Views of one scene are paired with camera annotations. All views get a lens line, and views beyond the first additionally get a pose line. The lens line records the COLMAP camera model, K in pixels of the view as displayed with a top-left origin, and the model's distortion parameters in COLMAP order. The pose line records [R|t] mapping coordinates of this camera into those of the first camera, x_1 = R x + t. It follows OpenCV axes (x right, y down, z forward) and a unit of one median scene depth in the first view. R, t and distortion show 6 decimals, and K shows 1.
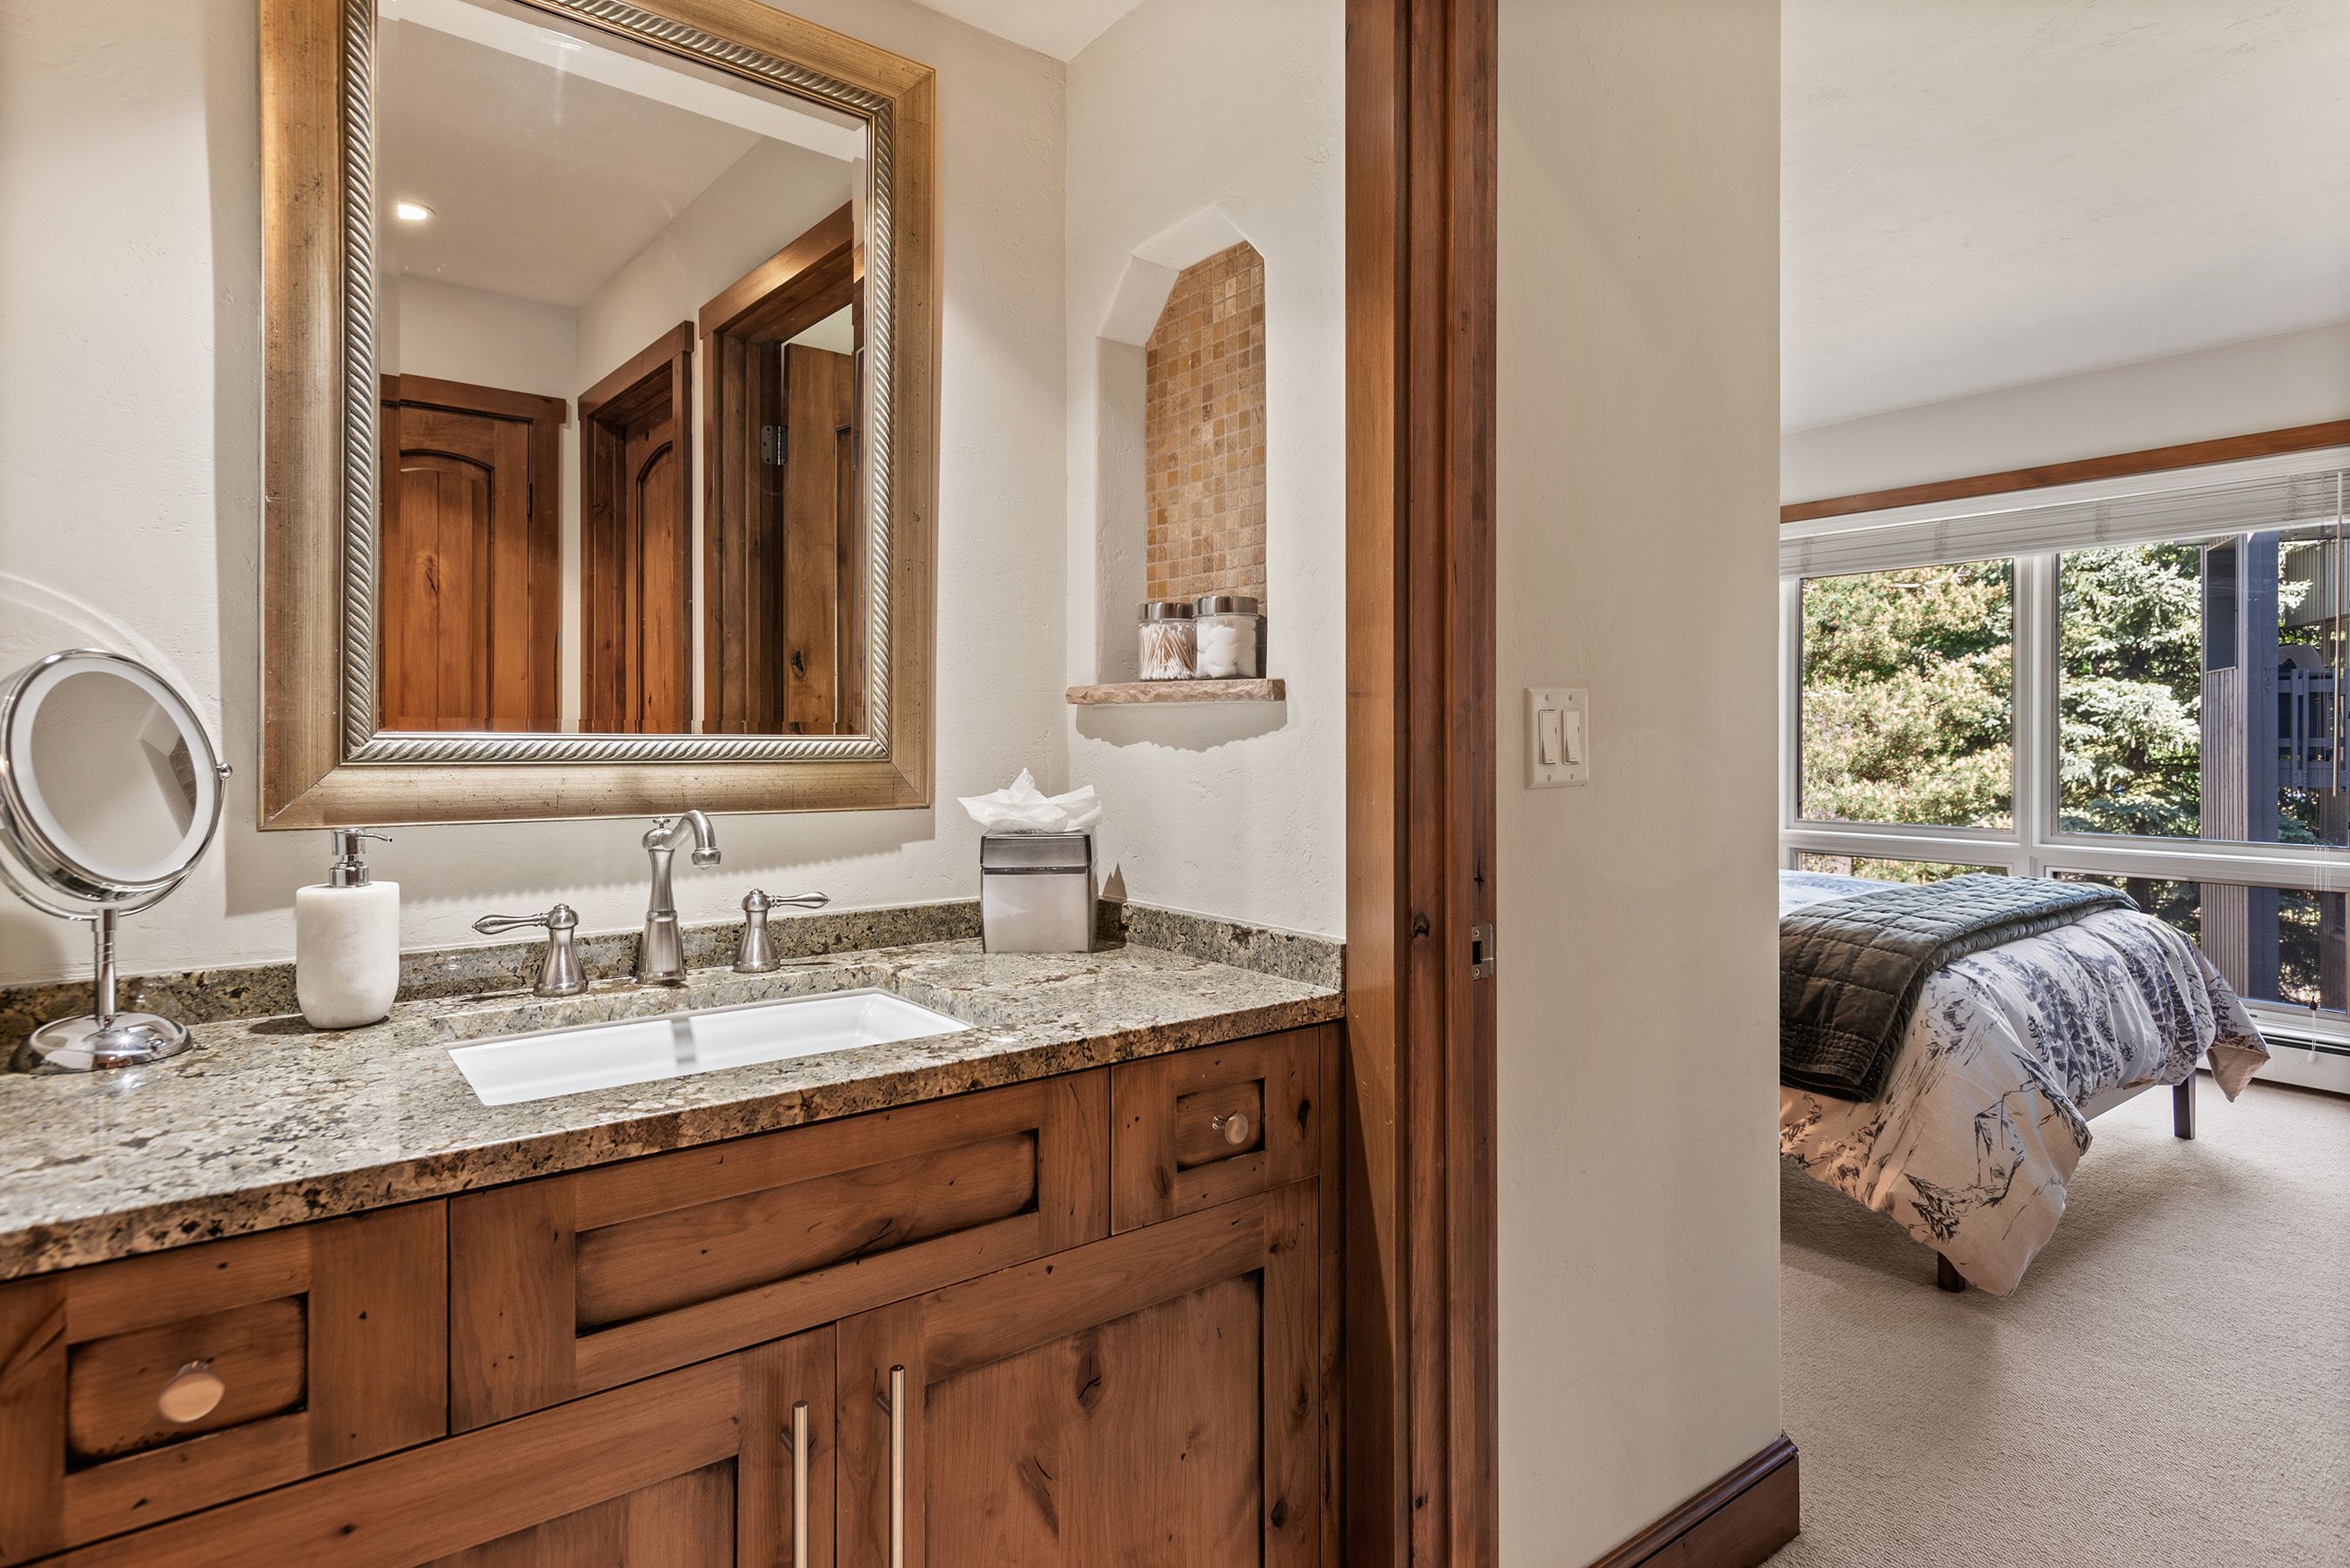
lens RADIAL K [[1224.3, 0, 1170.2], [0, 1224.3, 739.0], [0, 0, 1]] dist [0.035614, -0.019714]
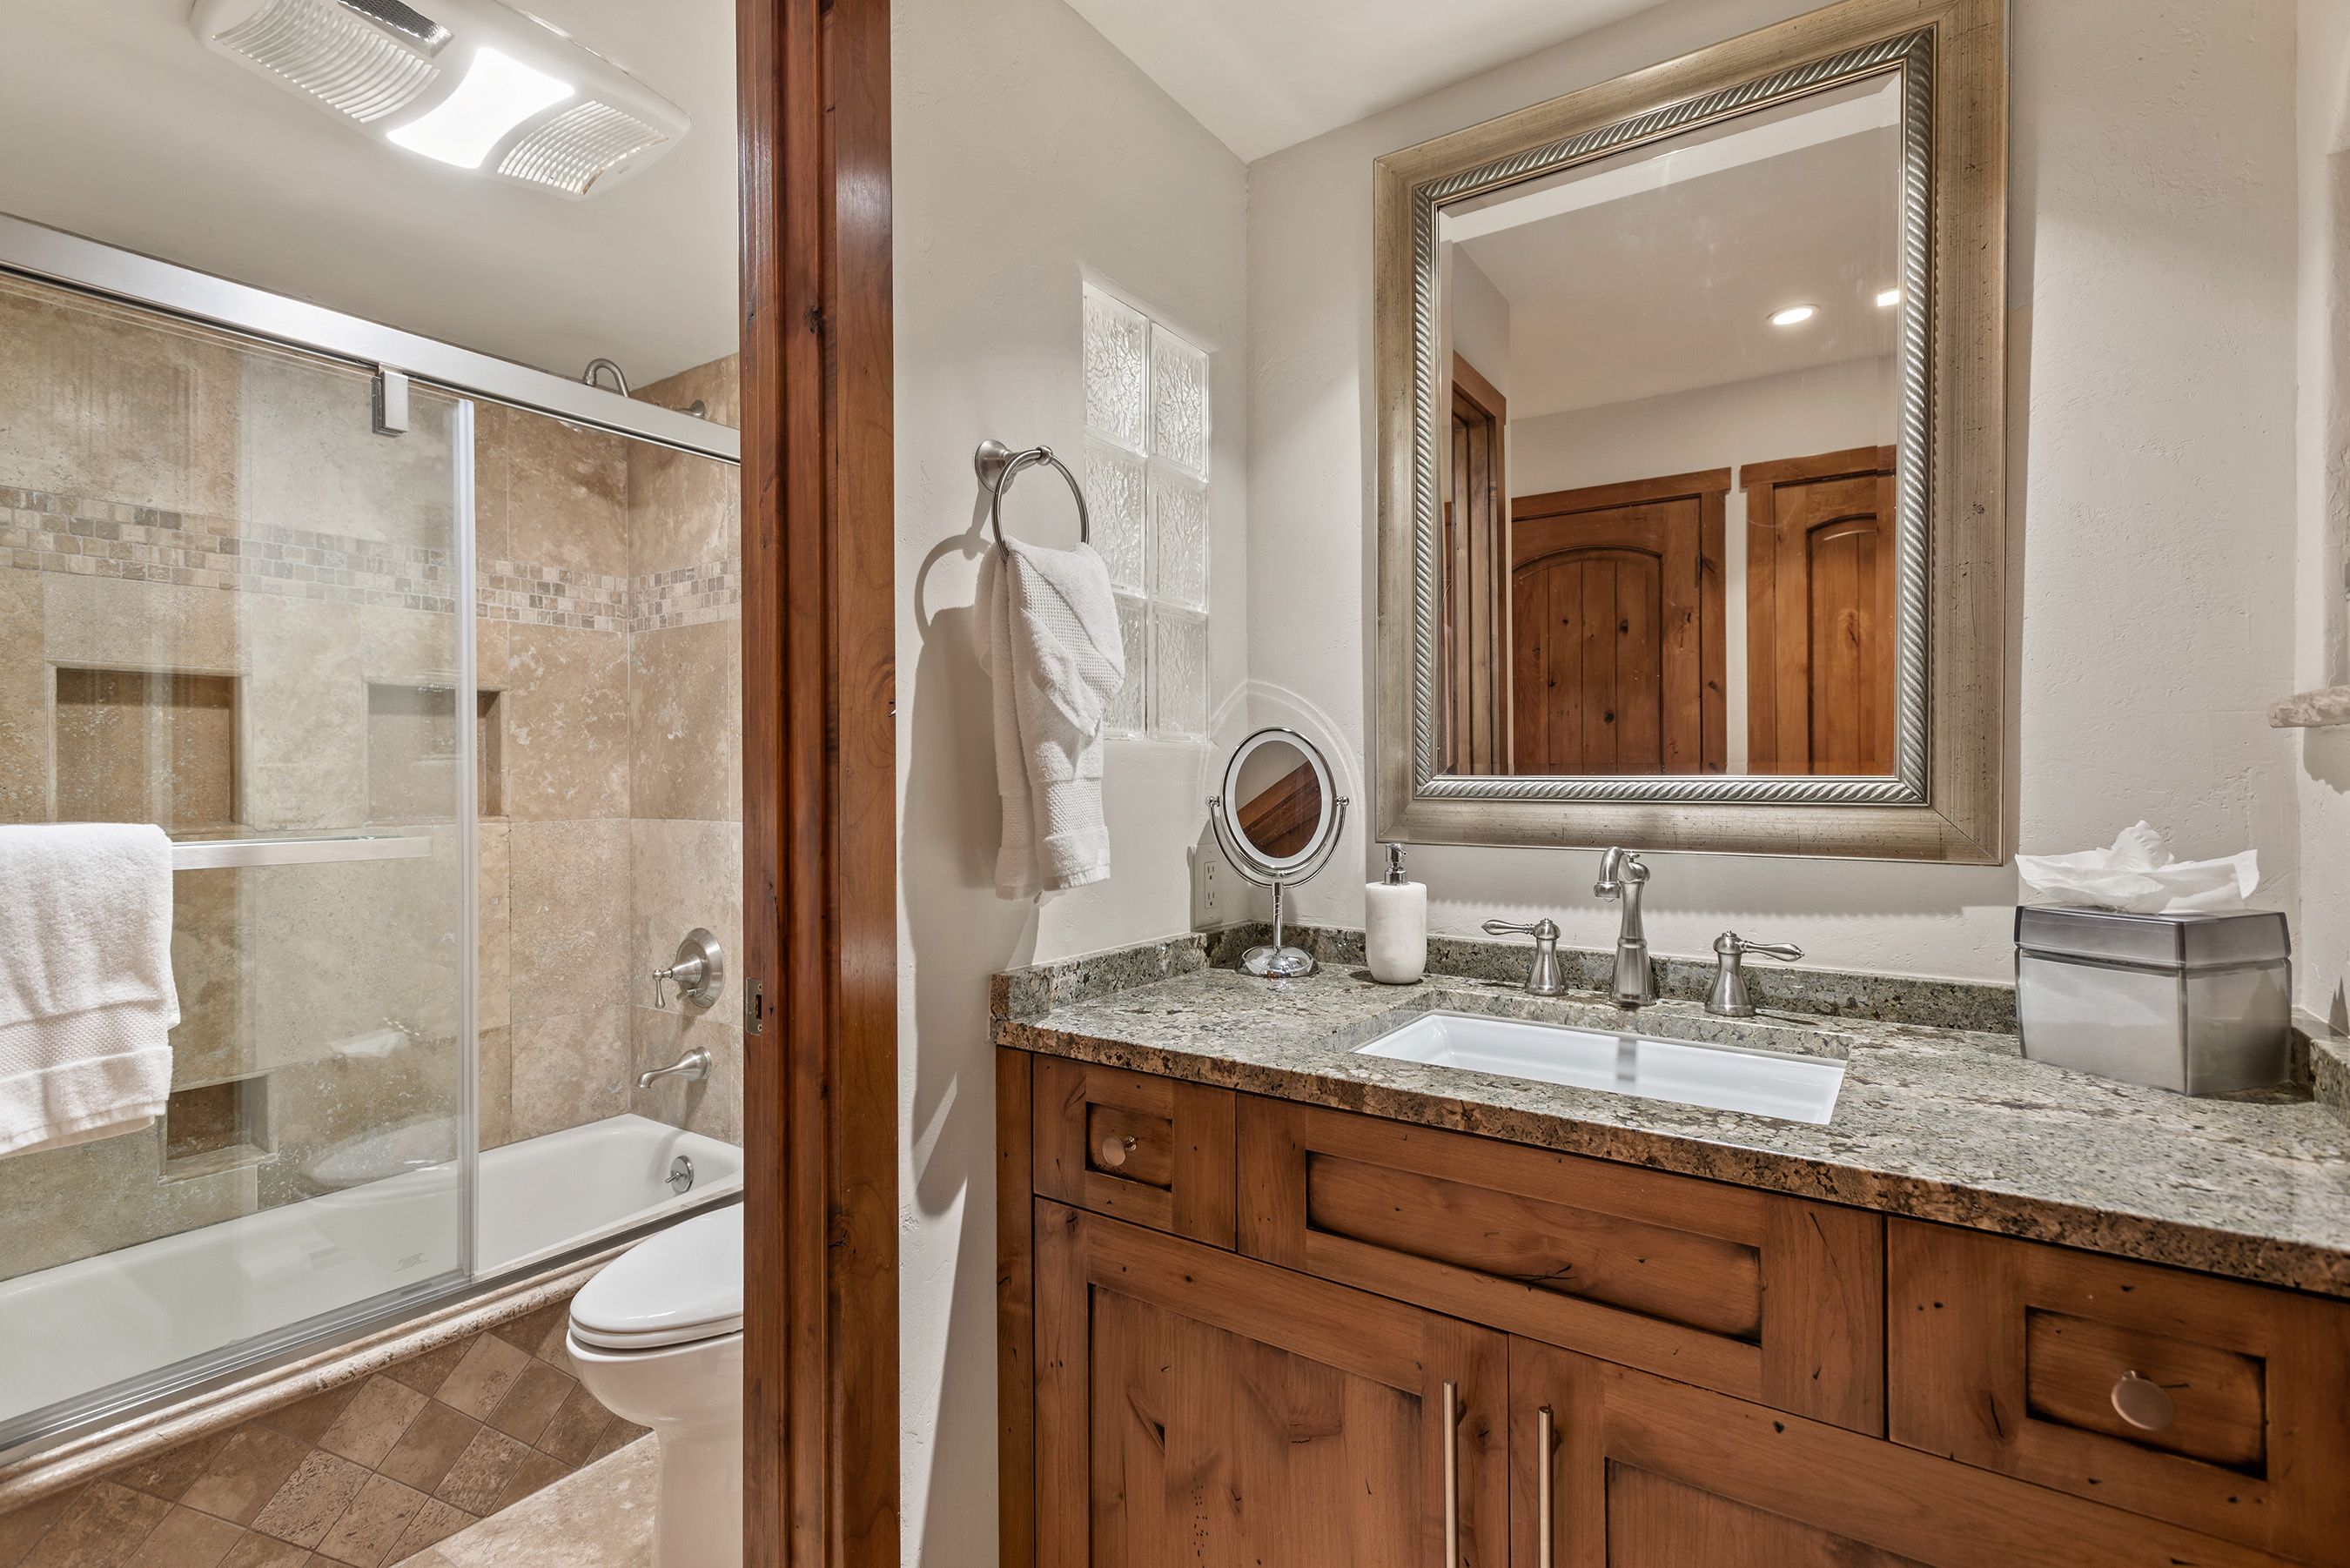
lens RADIAL K [[1094.2, 0, 1168.4], [0, 1094.2, 774.6], [0, 0, 1]] dist [0.021576, -0.009002]
pose [[0.314682, -0.003935, -0.949189, 0.353926], [0.001931, 0.999992, -0.003505, -0.002256], [0.949195, -0.000730, 0.314687, 0.284111]]
